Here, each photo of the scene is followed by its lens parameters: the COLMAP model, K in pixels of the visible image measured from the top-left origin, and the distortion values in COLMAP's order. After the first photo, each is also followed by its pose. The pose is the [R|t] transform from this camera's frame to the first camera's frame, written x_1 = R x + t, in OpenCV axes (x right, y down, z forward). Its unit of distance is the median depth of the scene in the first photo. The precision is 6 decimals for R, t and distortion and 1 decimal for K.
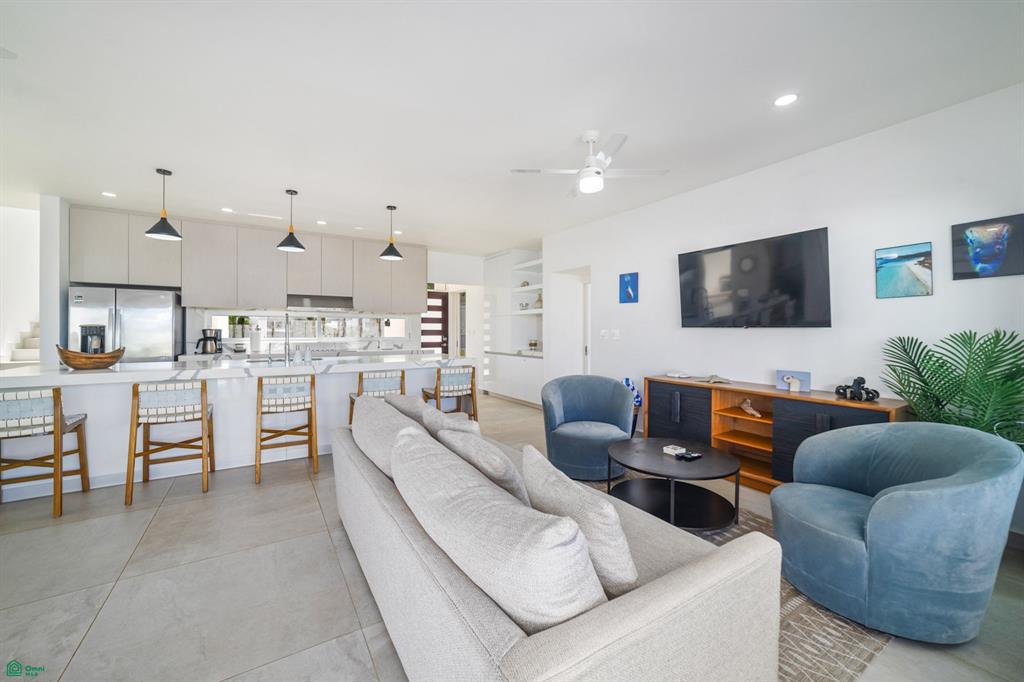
lens RADIAL K [[399.3, 0, 512.1], [0, 399.3, 331.8], [0, 0, 1]] dist [-0.021986, 0.010433]
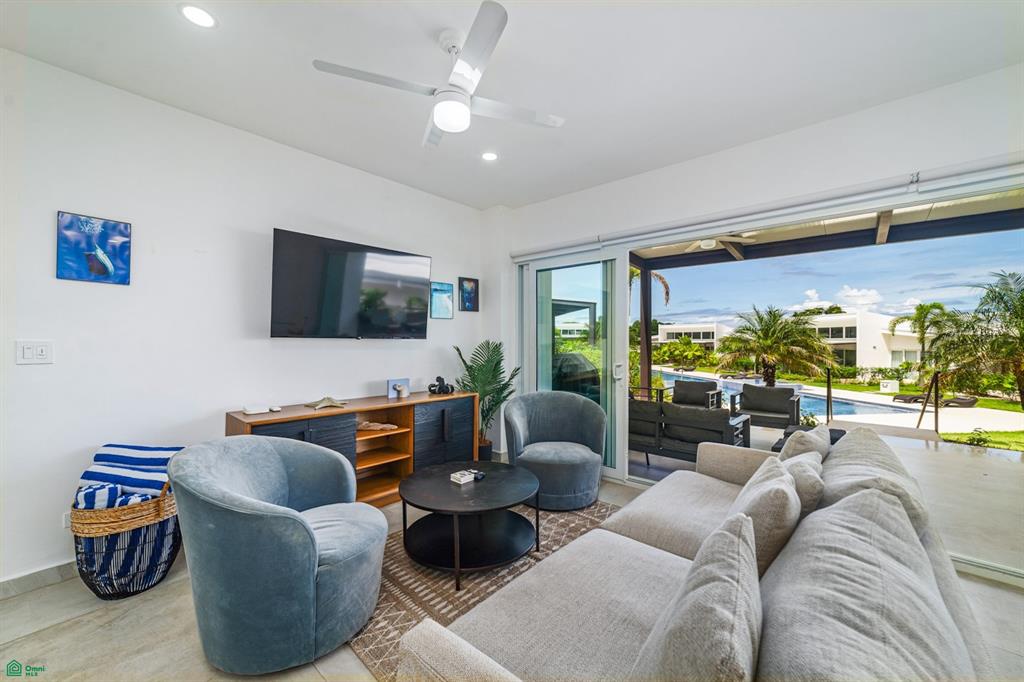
lens RADIAL K [[398.7, 0, 512.0], [0, 398.7, 341.0], [0, 0, 1]] dist [0.001190, 0.000231]
pose [[-0.282608, -0.002272, 0.959233, -0.336817], [0.004210, 0.999985, 0.003609, -0.007104], [-0.959226, 0.005058, -0.282594, 0.812422]]
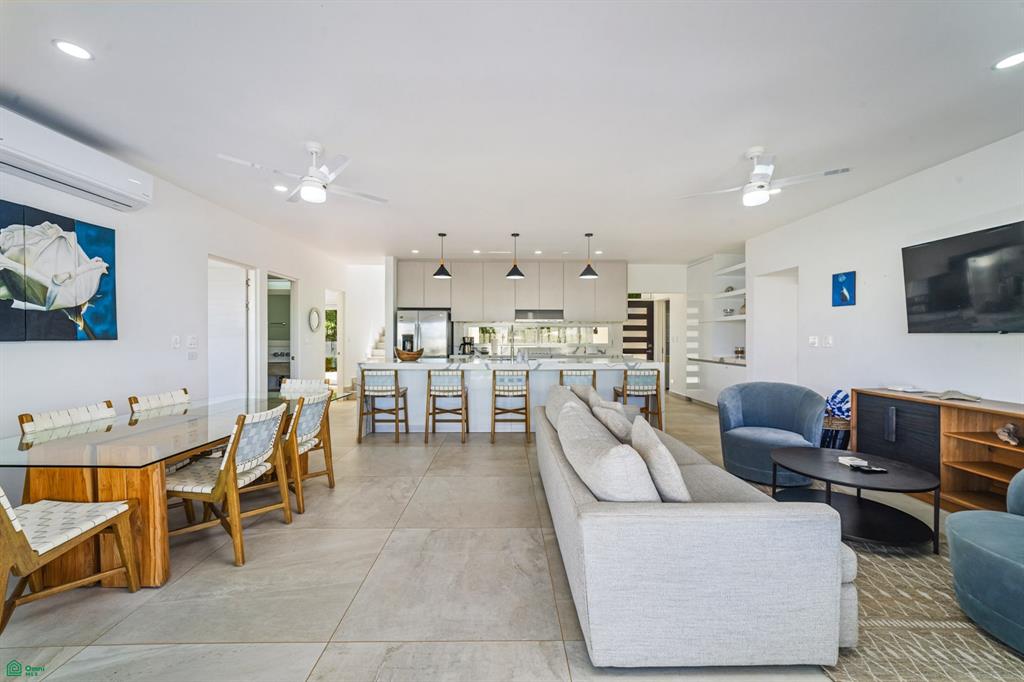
lens RADIAL K [[398.7, 0, 512.0], [0, 398.7, 341.0], [0, 0, 1]] dist [0.001190, 0.000231]
pose [[0.855296, 0.002700, -0.518133, 0.146168], [-0.000482, 0.999990, 0.004415, 0.002484], [0.518140, -0.003526, 0.855288, -0.176628]]
